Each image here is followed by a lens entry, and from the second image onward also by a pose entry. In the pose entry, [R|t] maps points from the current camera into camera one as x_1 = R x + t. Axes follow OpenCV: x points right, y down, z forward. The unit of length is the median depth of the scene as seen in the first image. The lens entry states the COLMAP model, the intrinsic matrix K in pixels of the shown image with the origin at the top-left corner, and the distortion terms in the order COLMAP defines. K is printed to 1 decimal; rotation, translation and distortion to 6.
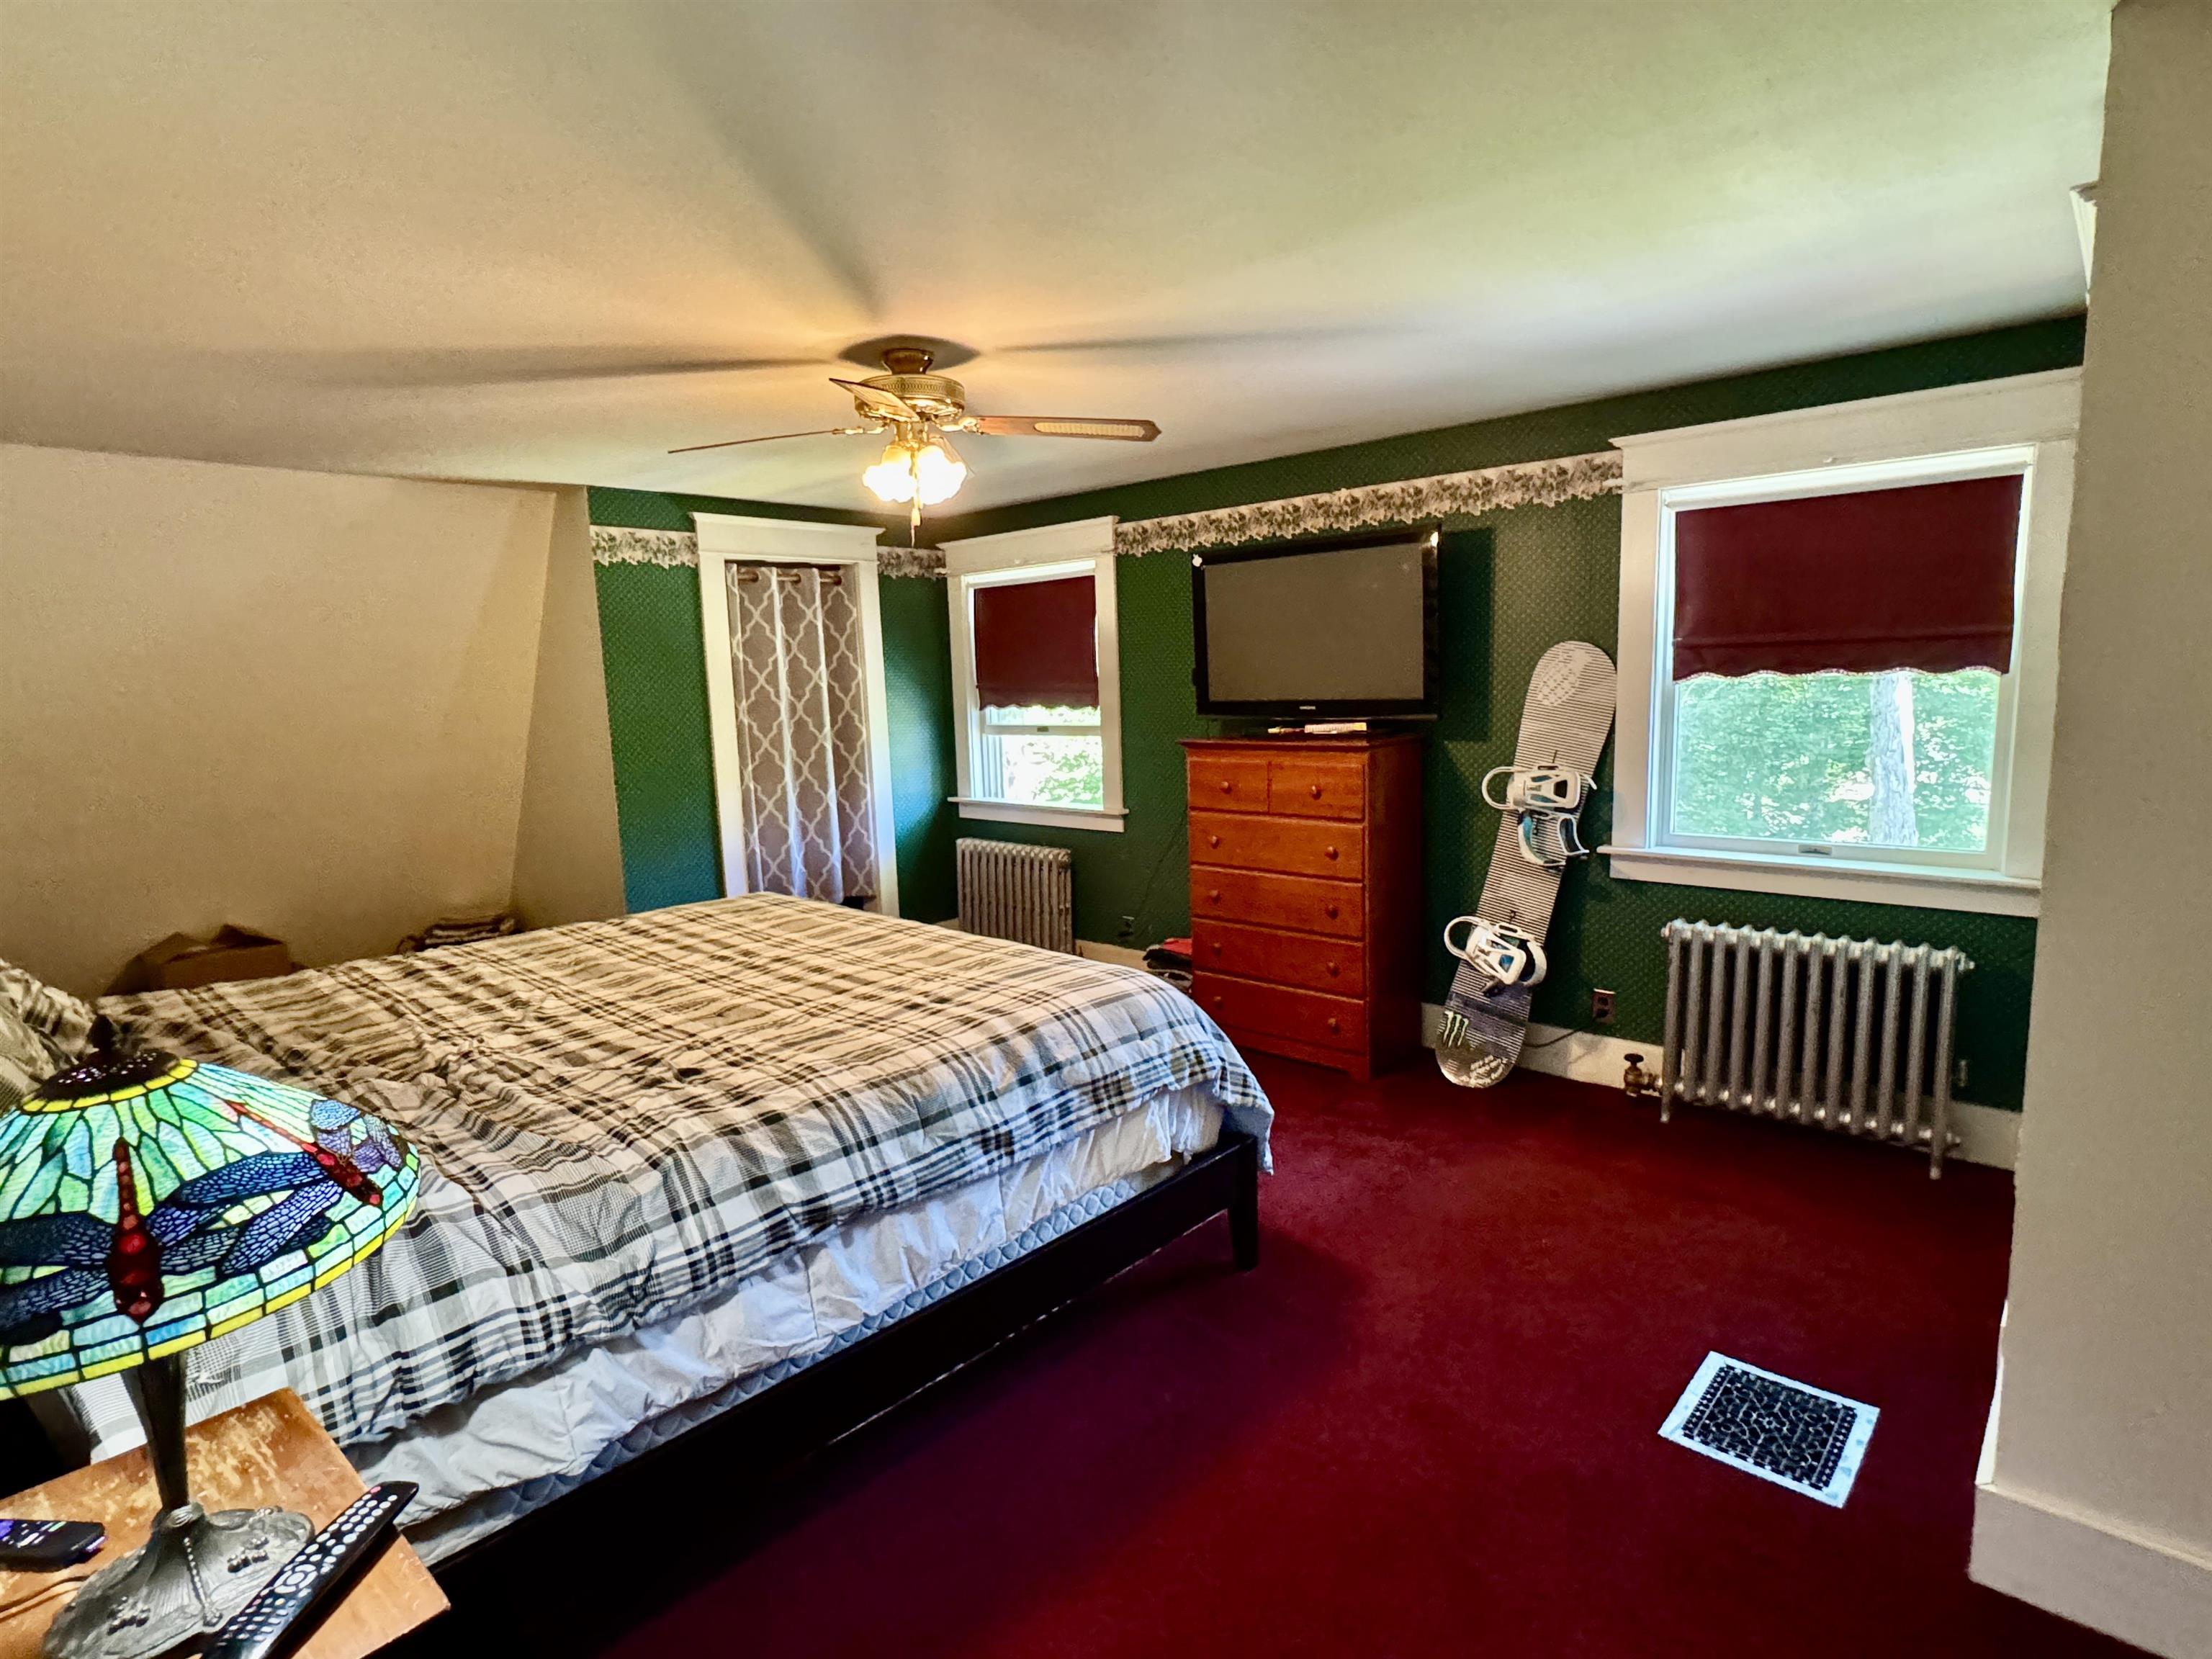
lens RADIAL K [[1139.5, 0, 1106.0], [0, 1139.5, 829.5], [0, 0, 1]] dist [0.000370, 0.002159]
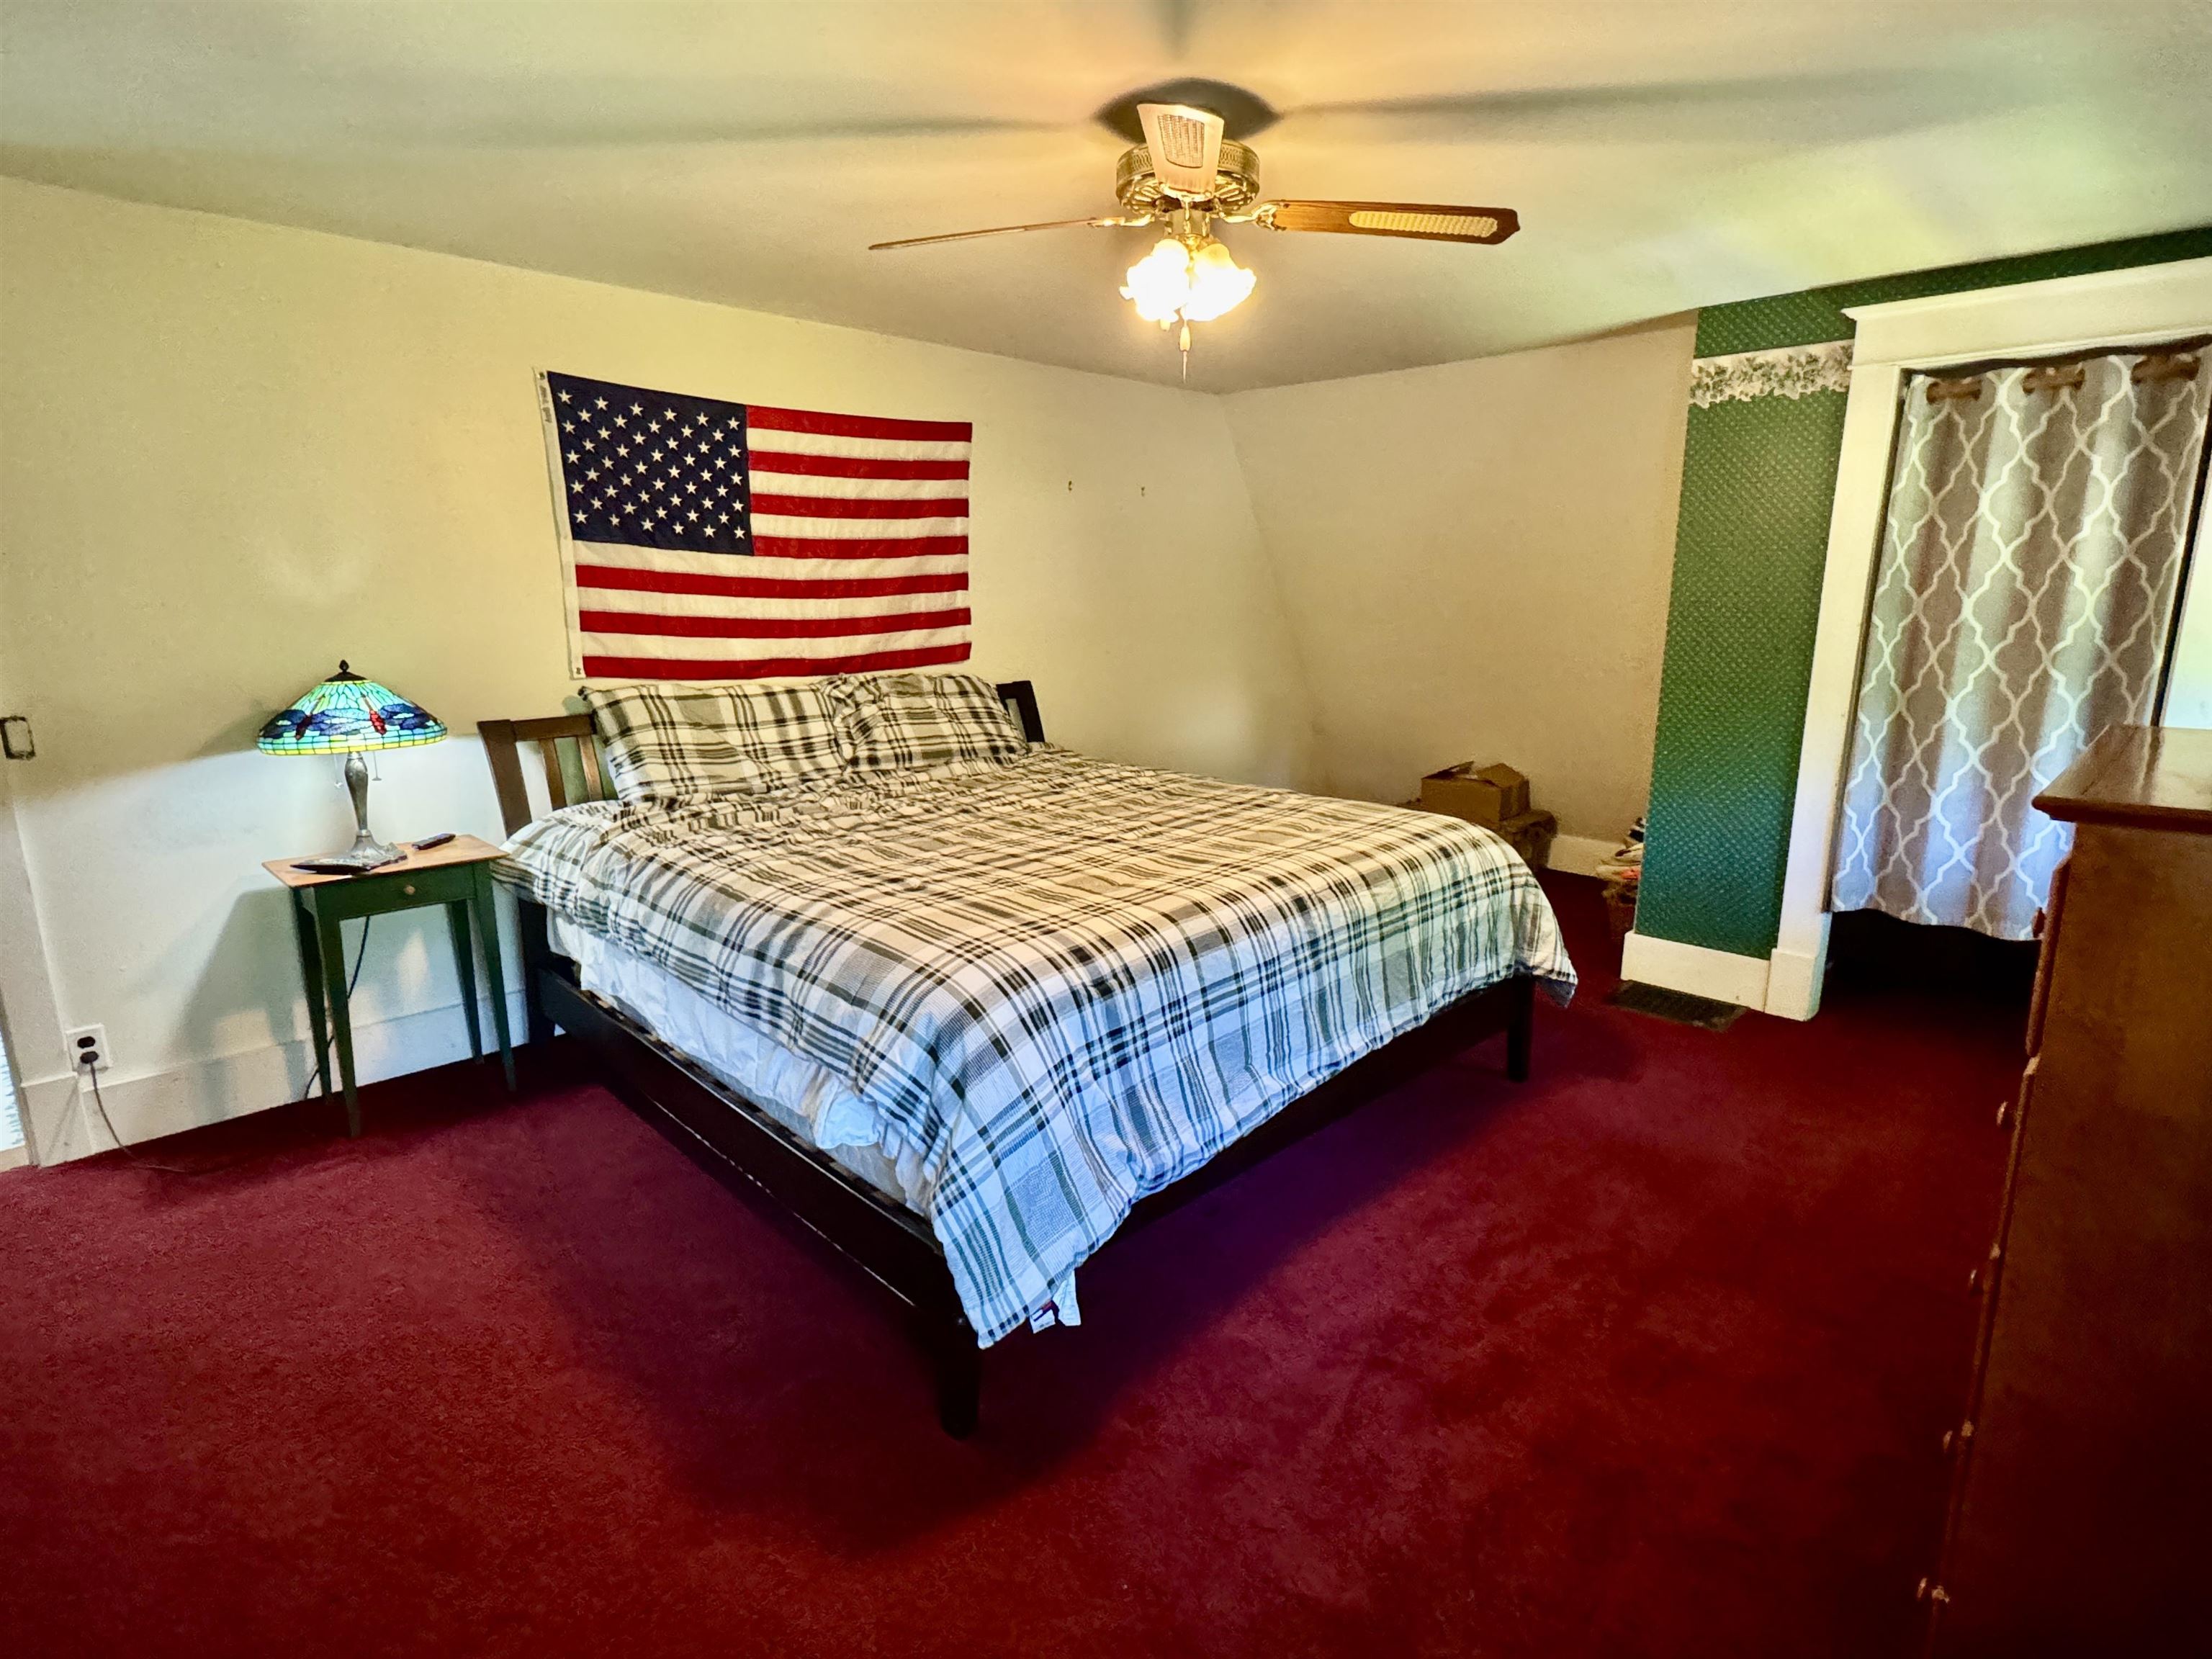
lens RADIAL K [[1139.5, 0, 1106.0], [0, 1139.5, 829.5], [0, 0, 1]] dist [0.000370, 0.002159]
pose [[-0.065785, 0.245485, -0.967166, 0.424392], [-0.138853, 0.957583, 0.252498, -0.091510], [0.988126, 0.150905, -0.028909, 0.643708]]
